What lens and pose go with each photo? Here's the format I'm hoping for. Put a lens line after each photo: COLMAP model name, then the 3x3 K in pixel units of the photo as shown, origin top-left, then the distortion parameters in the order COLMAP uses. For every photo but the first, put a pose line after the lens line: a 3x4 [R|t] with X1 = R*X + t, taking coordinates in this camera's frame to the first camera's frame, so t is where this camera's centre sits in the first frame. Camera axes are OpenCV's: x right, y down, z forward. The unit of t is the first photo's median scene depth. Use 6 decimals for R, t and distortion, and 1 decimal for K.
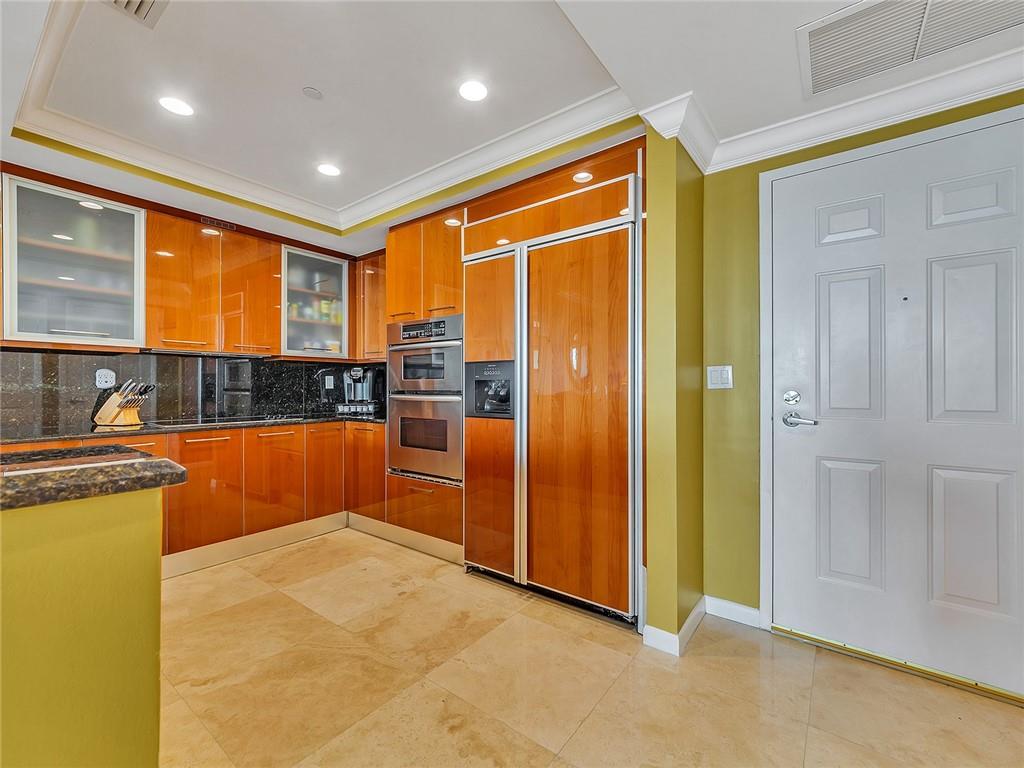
lens RADIAL K [[416.0, 0, 511.5], [0, 416.0, 384.3], [0, 0, 1]] dist [-0.000640, -0.000134]
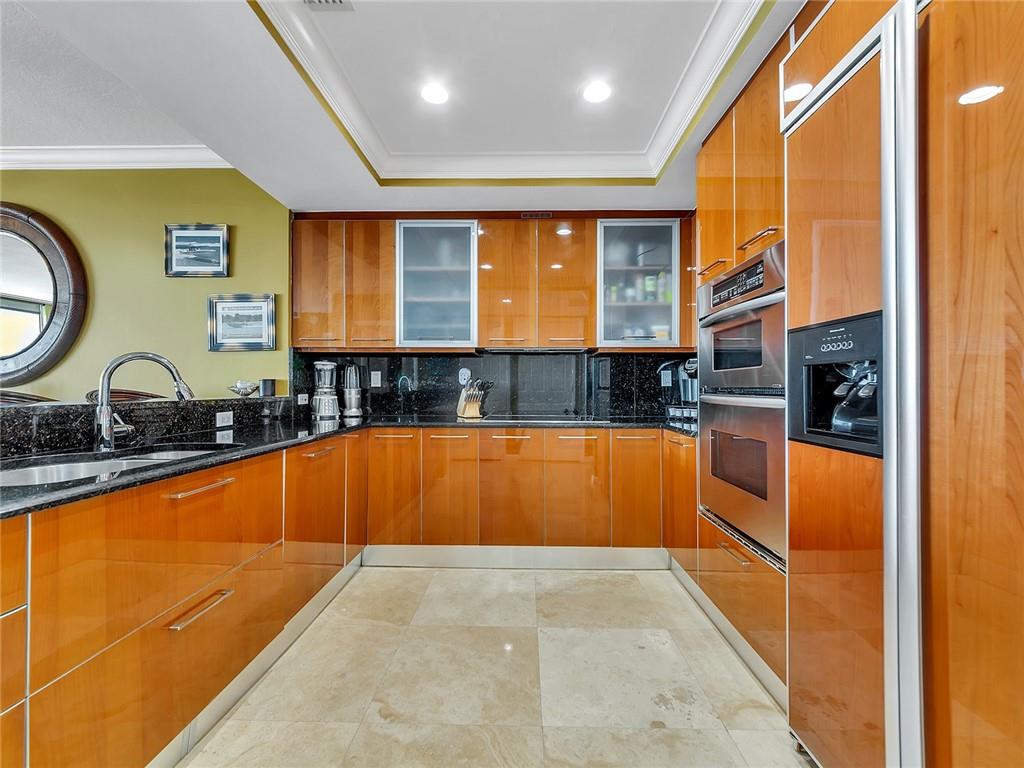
lens RADIAL K [[441.6, 0, 528.3], [0, 441.6, 384.4], [0, 0, 1]] dist [-0.000797, -0.000372]
pose [[0.608810, -0.003607, -0.793308, 0.103991], [0.003097, 0.999993, -0.002170, 0.010657], [0.793310, -0.001136, 0.608817, 0.376206]]
